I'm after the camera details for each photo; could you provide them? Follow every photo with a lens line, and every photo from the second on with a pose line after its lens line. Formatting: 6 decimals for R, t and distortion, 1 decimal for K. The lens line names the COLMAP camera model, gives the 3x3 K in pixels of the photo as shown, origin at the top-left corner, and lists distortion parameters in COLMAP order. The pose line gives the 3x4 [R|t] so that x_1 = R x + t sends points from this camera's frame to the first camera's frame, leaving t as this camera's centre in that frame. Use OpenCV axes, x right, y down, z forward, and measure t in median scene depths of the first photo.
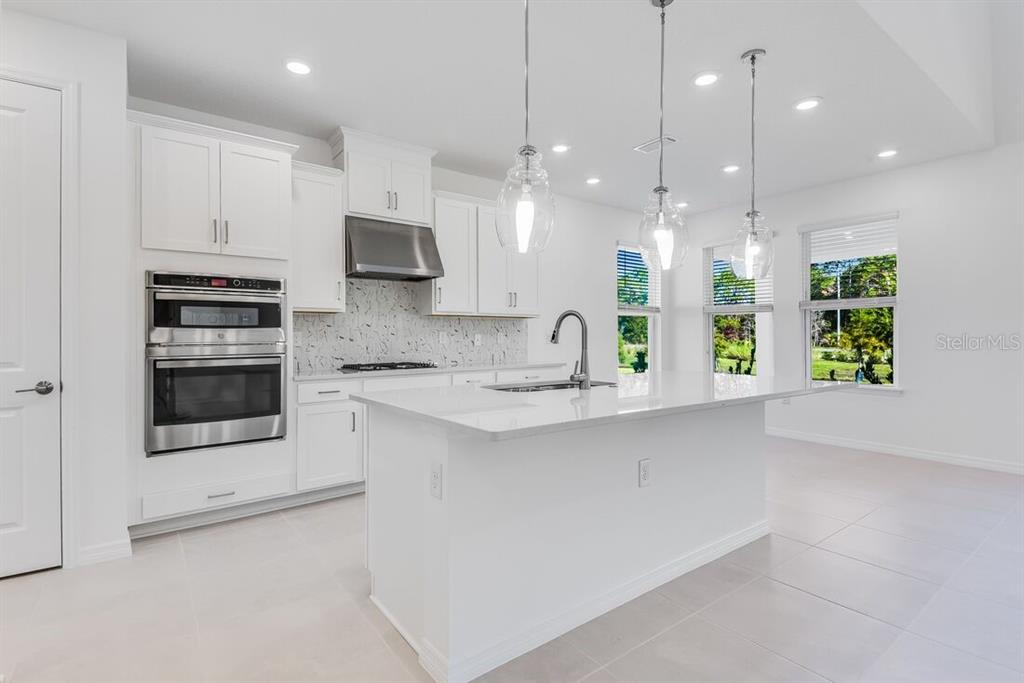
lens RADIAL K [[469.5, 0, 511.0], [0, 469.5, 336.5], [0, 0, 1]] dist [0.012318, -0.003981]
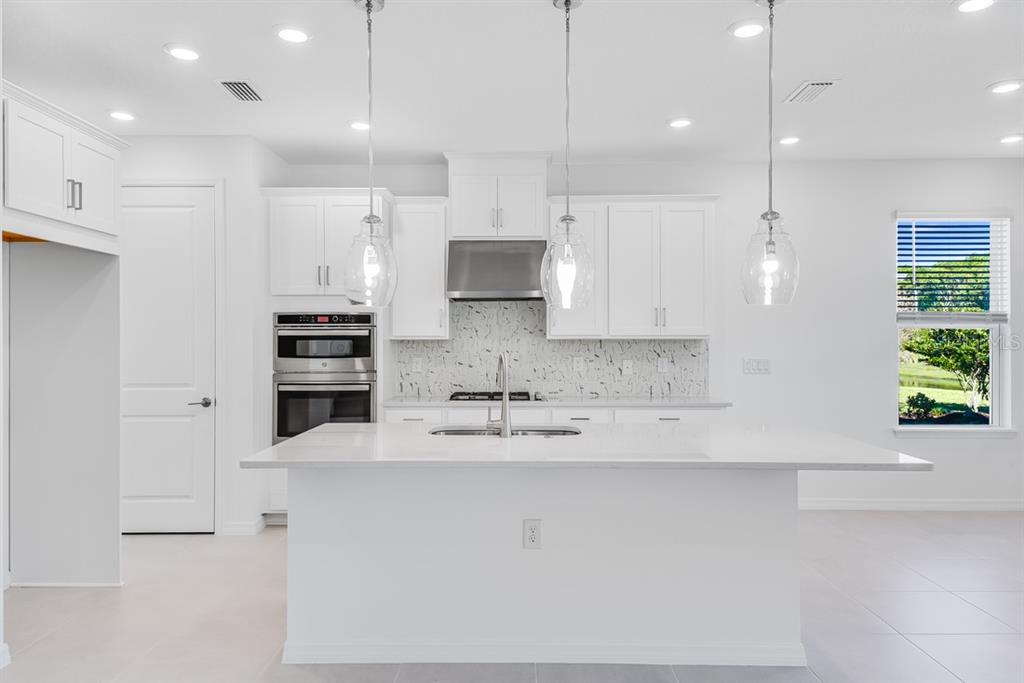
lens RADIAL K [[661.2, 0, 515.2], [0, 661.2, 335.0], [0, 0, 1]] dist [0.033789, -0.003380]
pose [[0.805749, -0.002159, -0.592253, 0.559473], [-0.003232, 0.999962, -0.008043, -0.047732], [0.592248, 0.008395, 0.805712, -0.032718]]
